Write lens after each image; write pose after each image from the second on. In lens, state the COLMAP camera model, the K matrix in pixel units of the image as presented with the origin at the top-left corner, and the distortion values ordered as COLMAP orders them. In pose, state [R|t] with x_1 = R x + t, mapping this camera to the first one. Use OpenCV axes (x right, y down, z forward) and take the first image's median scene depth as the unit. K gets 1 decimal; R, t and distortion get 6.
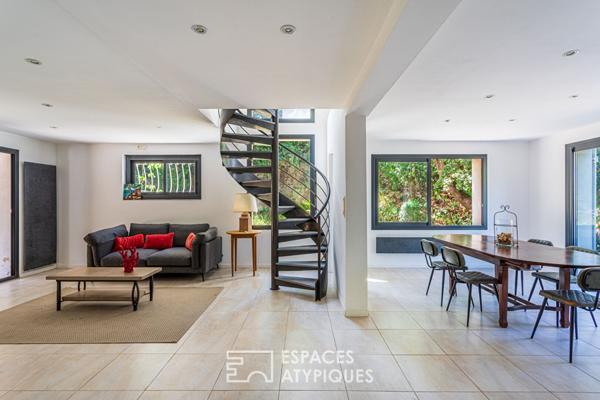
lens RADIAL K [[285.5, 0, 301.9], [0, 285.5, 202.0], [0, 0, 1]] dist [-0.006065, 0.000127]
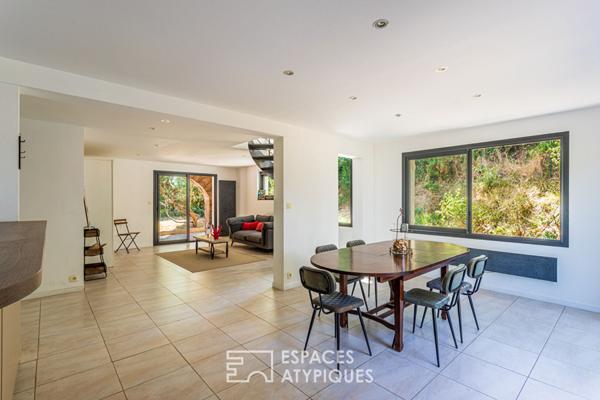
lens RADIAL K [[285.5, 0, 303.6], [0, 285.5, 200.3], [0, 0, 1]] dist [-0.006065, 0.000127]
pose [[0.656083, 0.003719, -0.754679, 0.820397], [-0.005304, 0.999986, 0.000317, -0.008265], [0.754670, 0.003795, 0.656094, 0.148948]]
